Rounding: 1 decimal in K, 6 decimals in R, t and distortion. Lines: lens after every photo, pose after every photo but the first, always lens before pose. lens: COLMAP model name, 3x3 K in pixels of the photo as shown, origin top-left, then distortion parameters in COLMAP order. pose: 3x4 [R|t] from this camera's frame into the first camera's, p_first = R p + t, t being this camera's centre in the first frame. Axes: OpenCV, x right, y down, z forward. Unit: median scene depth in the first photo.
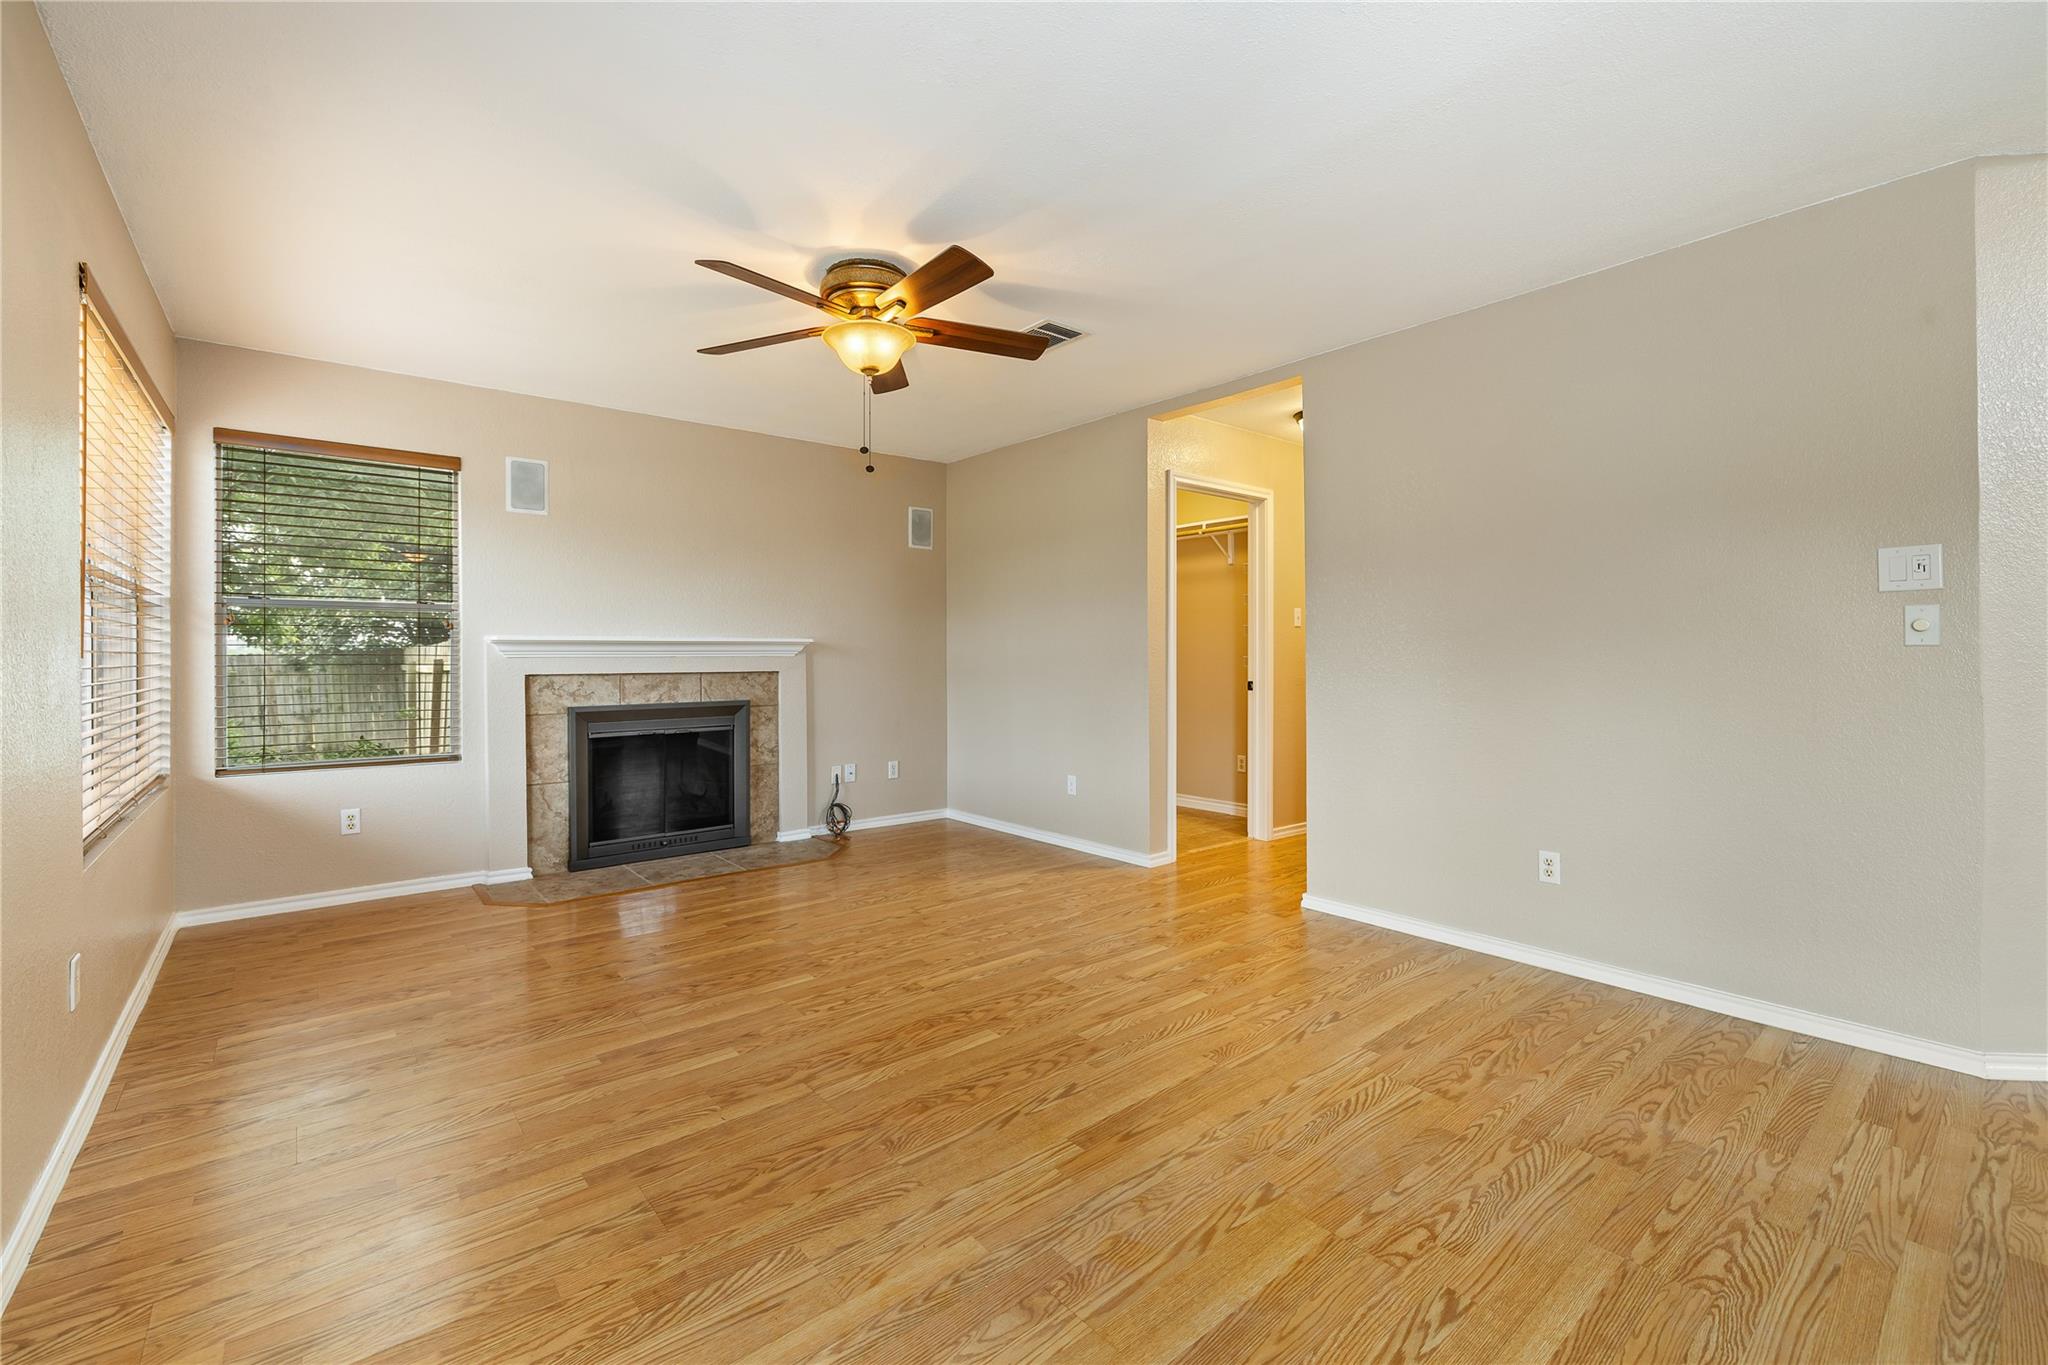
lens RADIAL K [[872.6, 0, 1019.4], [0, 872.6, 649.5], [0, 0, 1]] dist [0.002978, 0.001553]
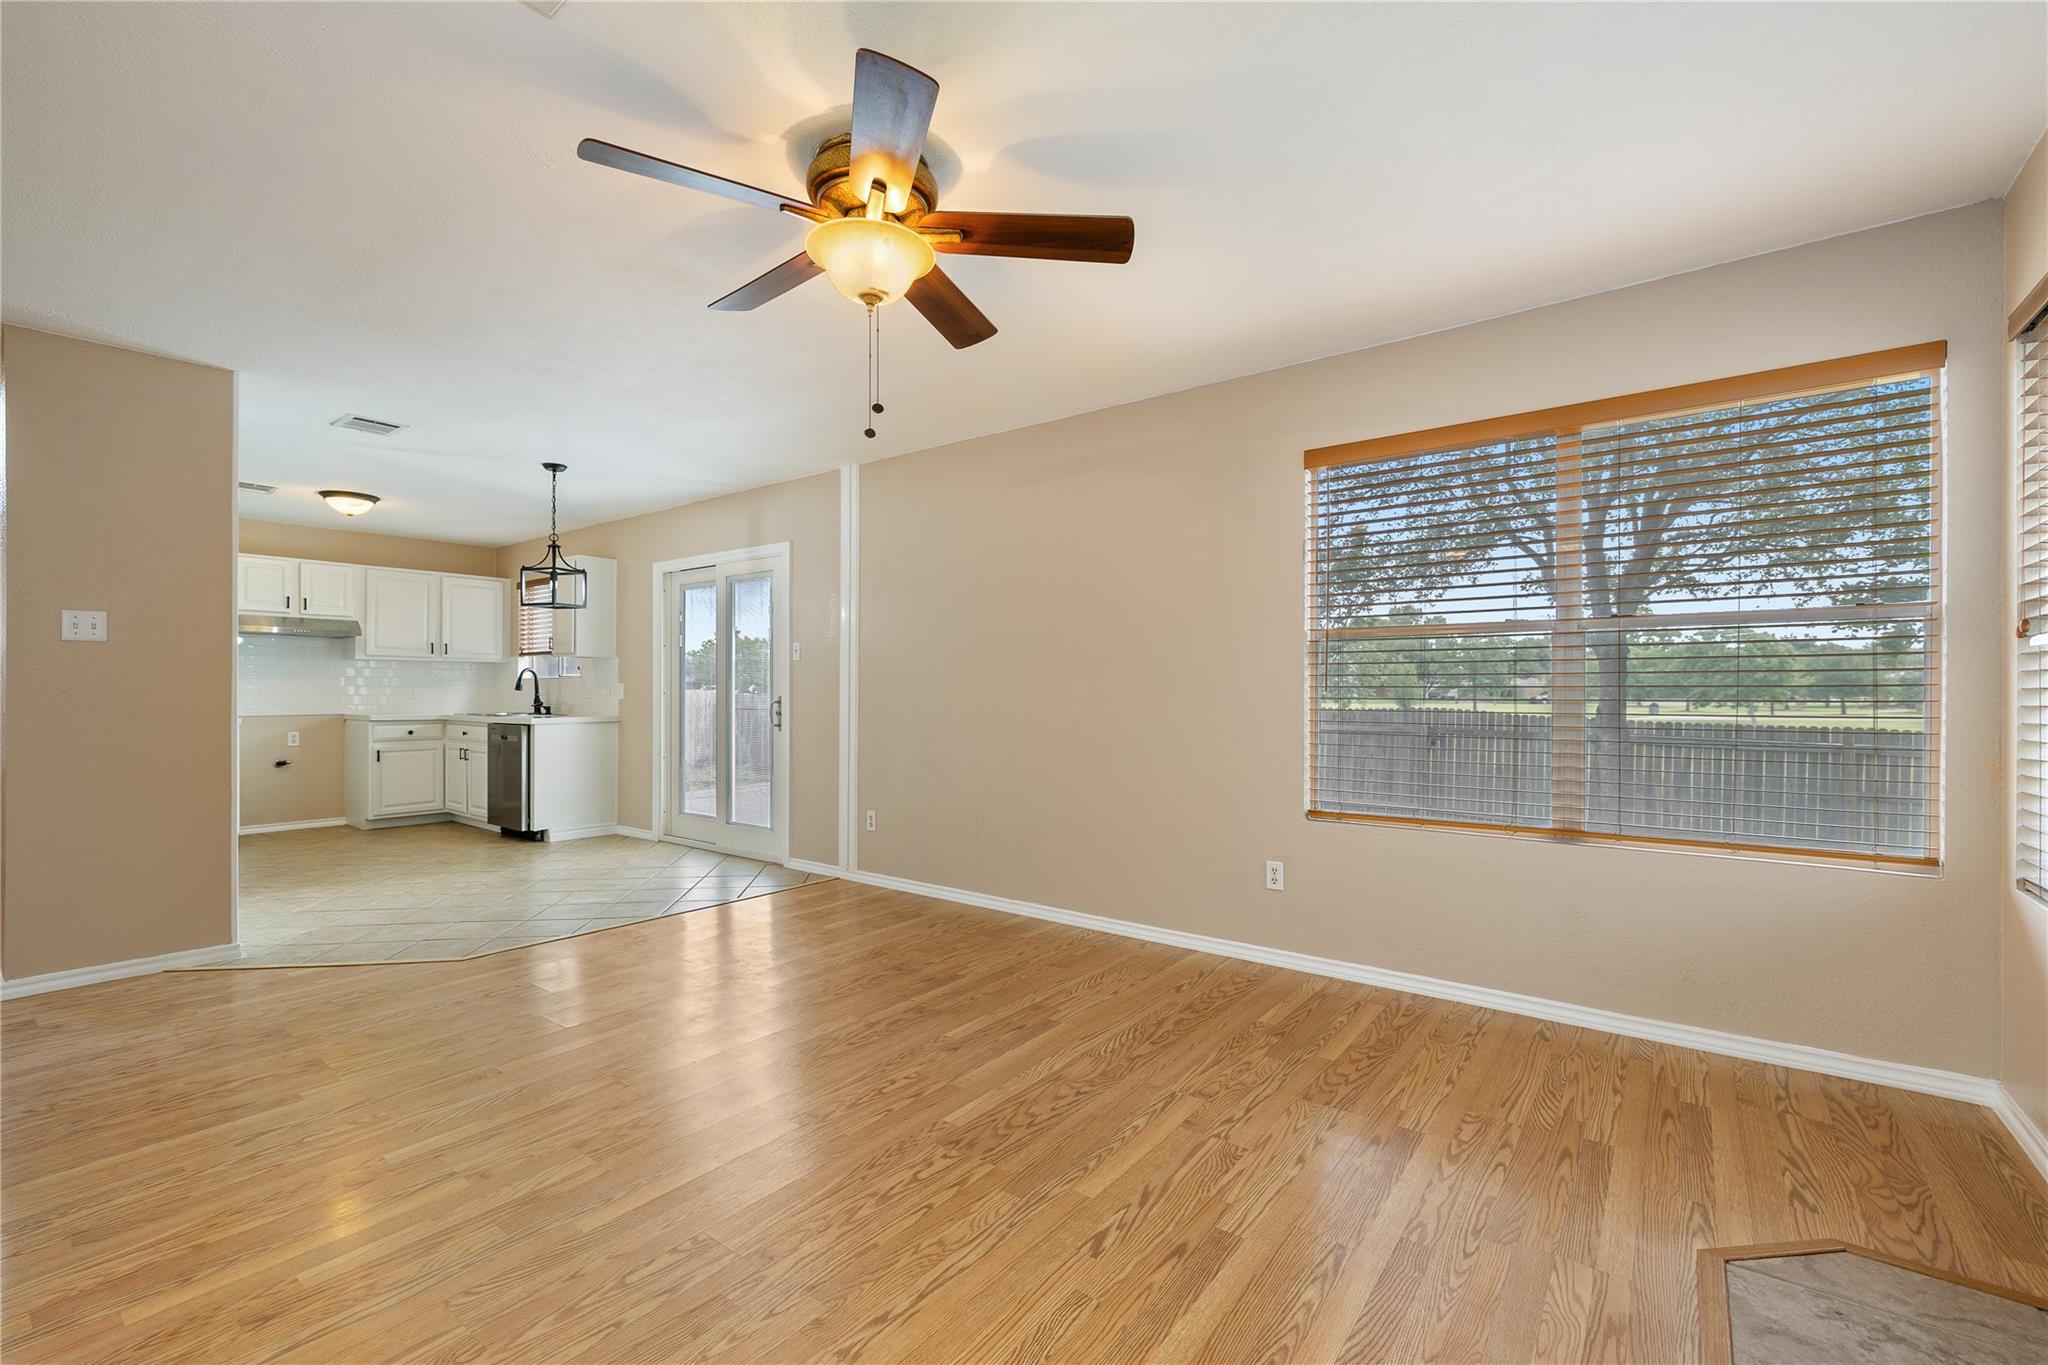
lens RADIAL K [[872.6, 0, 1023.6], [0, 872.6, 685.5], [0, 0, 1]] dist [0.002978, 0.001553]
pose [[-0.975151, -0.000165, -0.221543, -0.131140], [0.003011, 0.999897, -0.014000, 0.014650], [0.221523, -0.014320, -0.975050, 1.694129]]
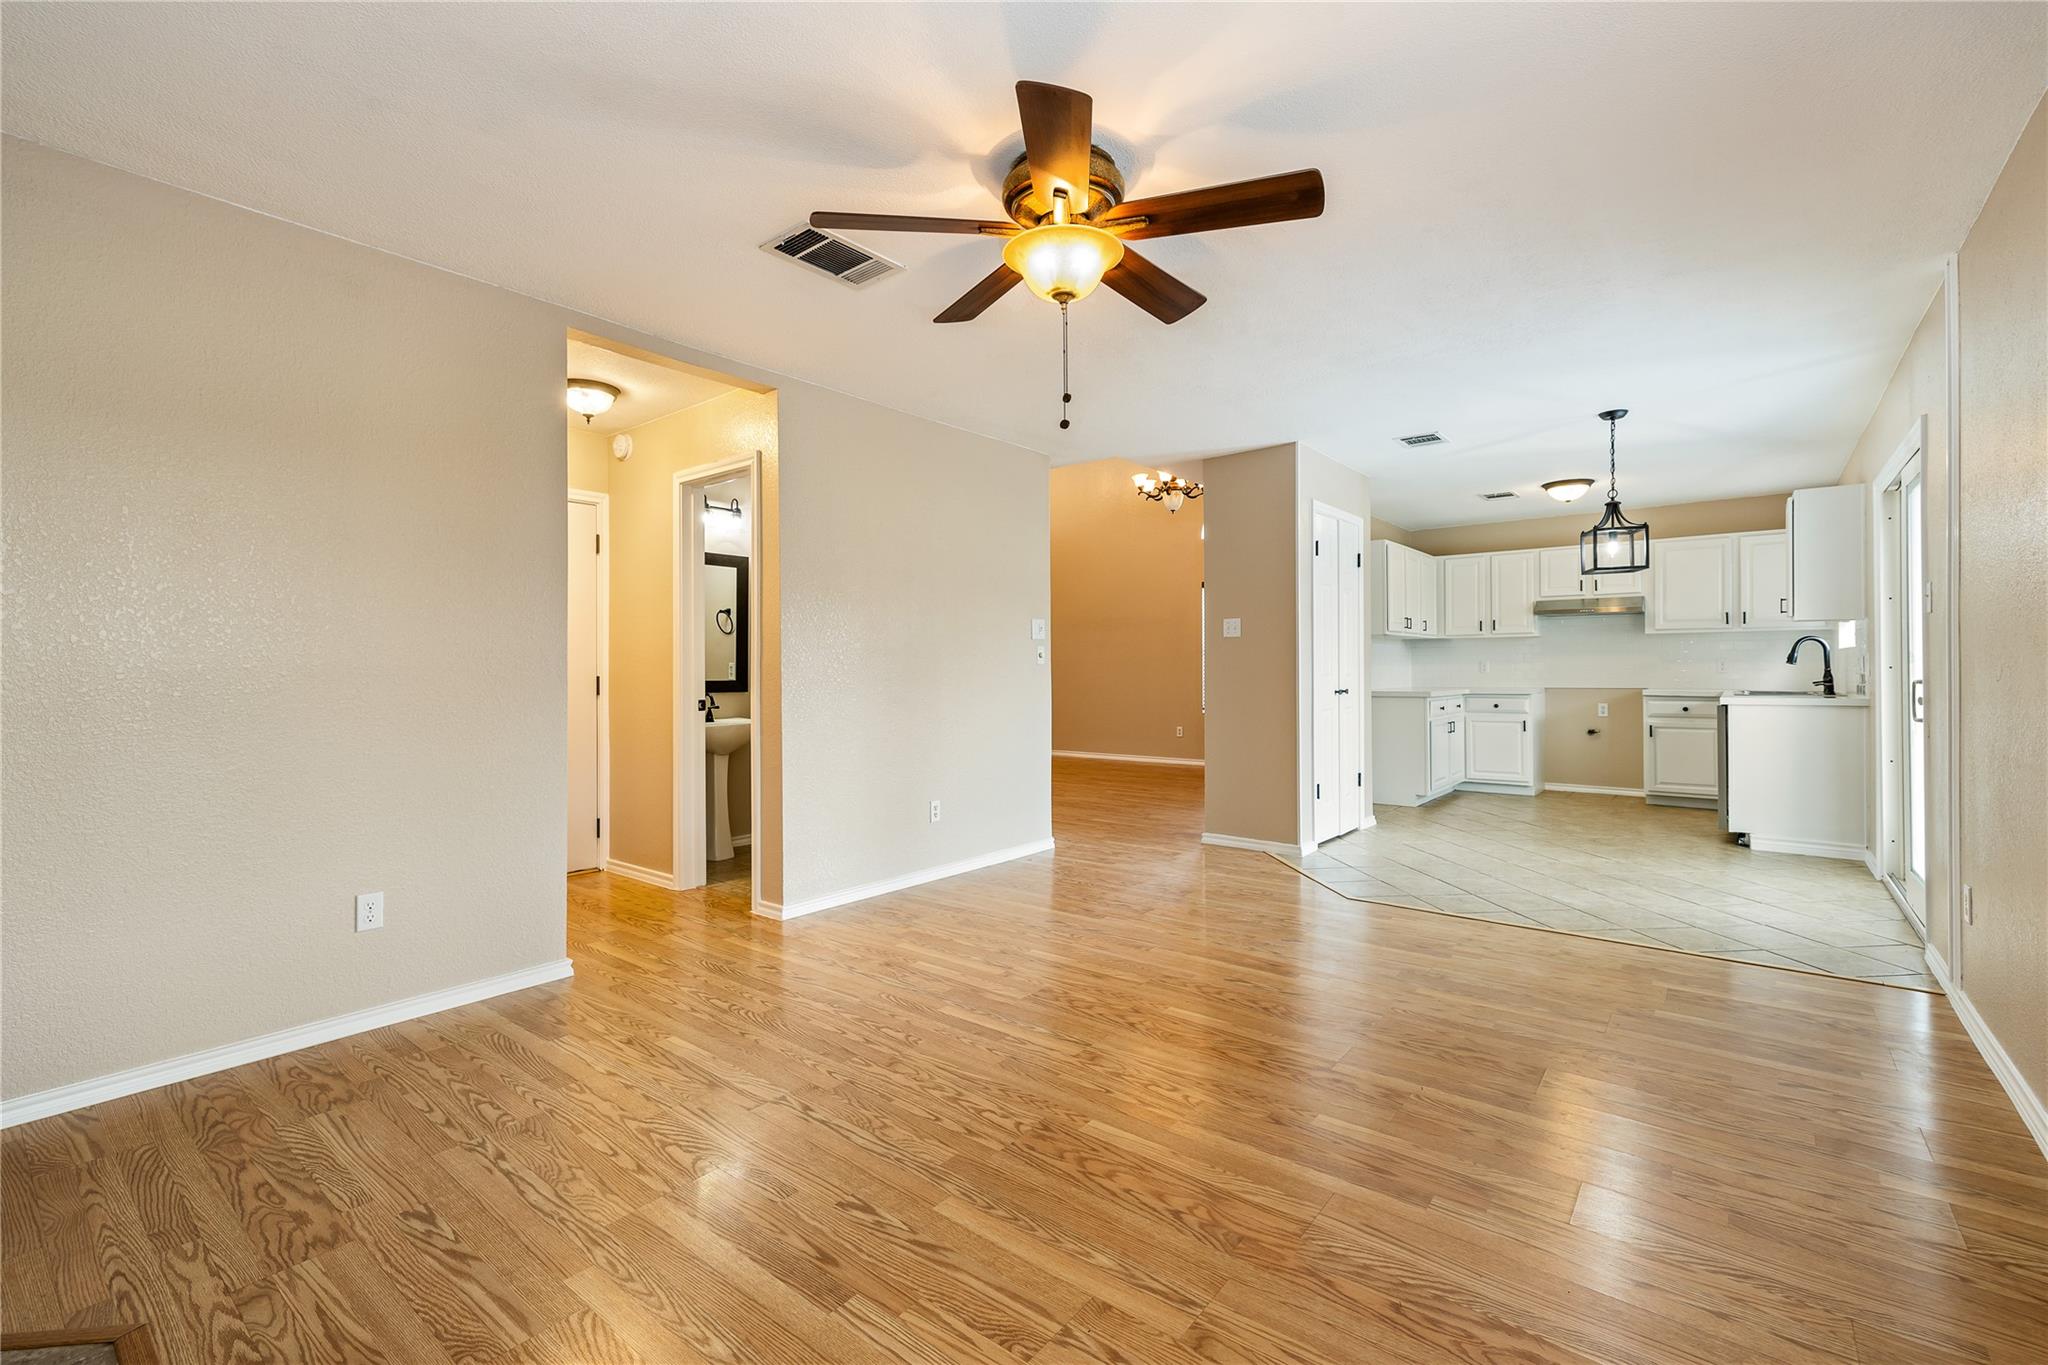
lens RADIAL K [[872.6, 0, 1017.6], [0, 872.6, 674.5], [0, 0, 1]] dist [0.002978, 0.001553]
pose [[-0.194374, -0.003544, 0.980921, -0.890901], [-0.001302, 0.999994, 0.003355, 0.009842], [-0.980927, -0.000625, -0.194377, 1.160062]]
